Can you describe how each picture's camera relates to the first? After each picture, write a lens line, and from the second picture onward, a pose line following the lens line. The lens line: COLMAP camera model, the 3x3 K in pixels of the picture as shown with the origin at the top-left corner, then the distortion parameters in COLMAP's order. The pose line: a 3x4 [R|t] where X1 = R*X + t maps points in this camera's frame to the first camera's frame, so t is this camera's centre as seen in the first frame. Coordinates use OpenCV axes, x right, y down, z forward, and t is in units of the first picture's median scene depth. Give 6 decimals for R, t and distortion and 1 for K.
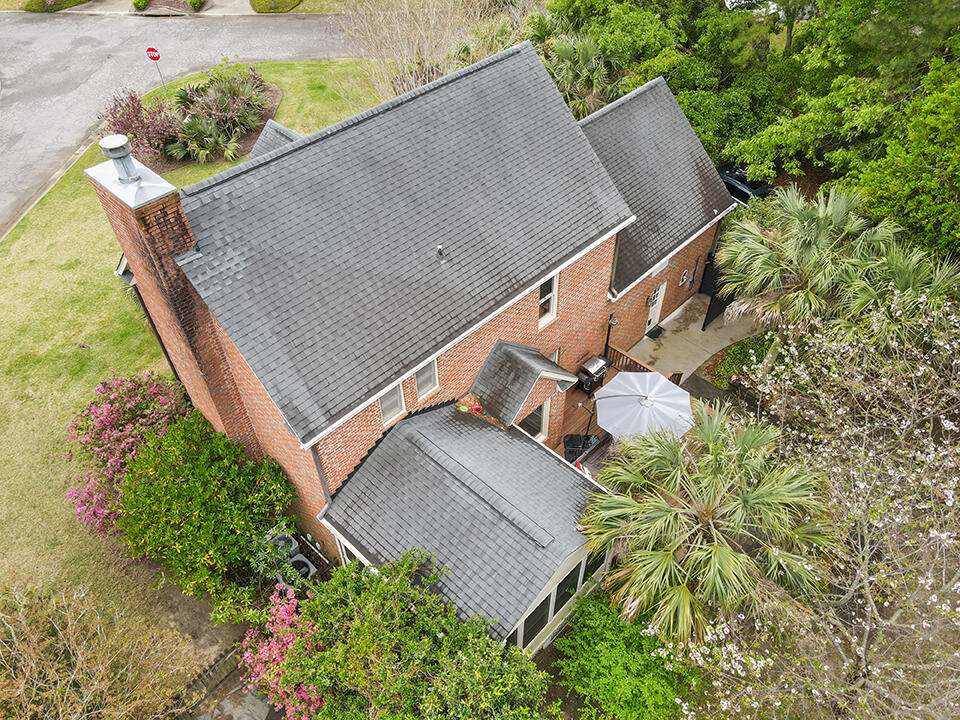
lens RADIAL K [[700.9, 0, 483.7], [0, 700.9, 359.8], [0, 0, 1]] dist [0.039060, -0.007446]
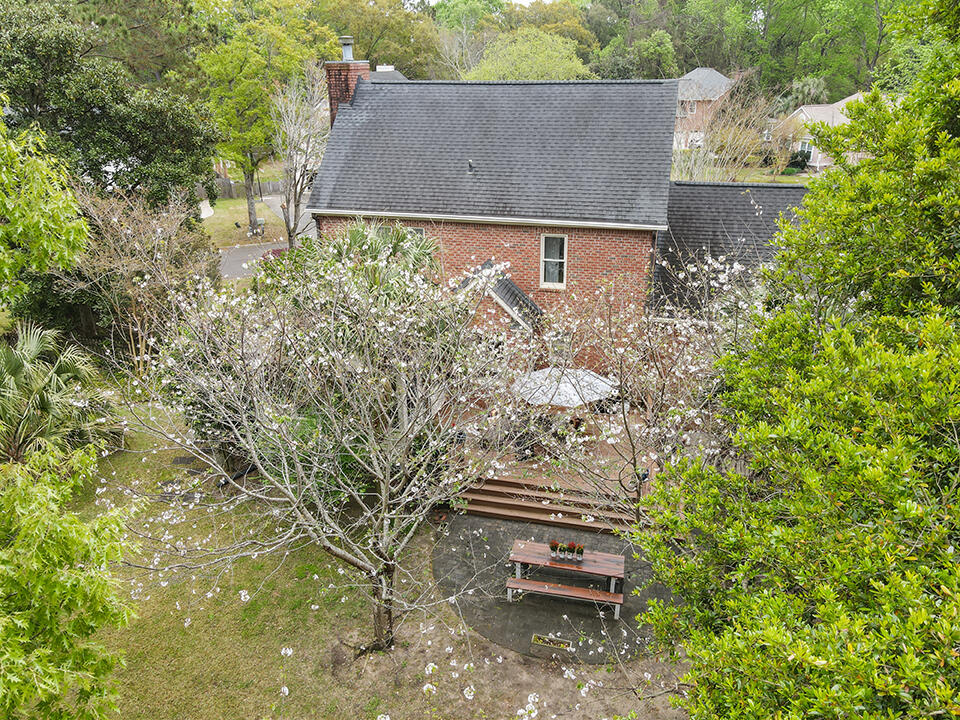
lens RADIAL K [[700.9, 0, 483.0], [0, 700.9, 354.2], [0, 0, 1]] dist [0.039060, -0.007446]
pose [[0.502615, 0.343609, -0.793291, 1.156915], [-0.608374, 0.792529, -0.042175, 0.177456], [0.614215, 0.503816, 0.607380, 0.384484]]
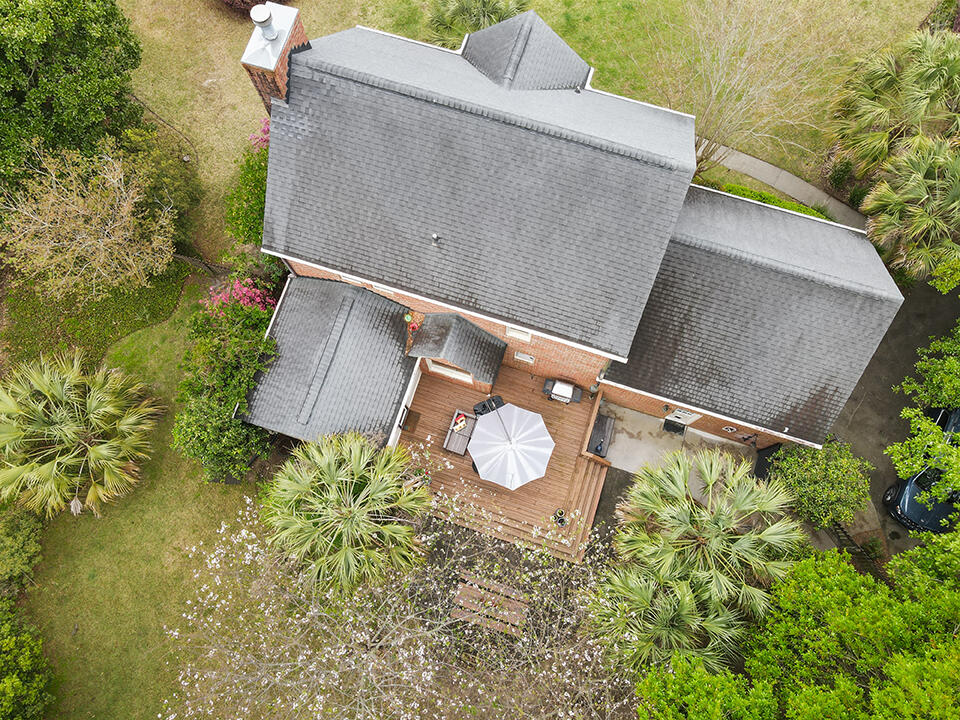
lens RADIAL K [[700.9, 0, 484.5], [0, 700.9, 360.2], [0, 0, 1]] dist [0.039060, -0.007446]
pose [[0.438162, 0.870221, -0.225231, 0.430048], [-0.623950, 0.474808, 0.620680, -0.859546], [0.647070, -0.131425, 0.751017, 0.132307]]
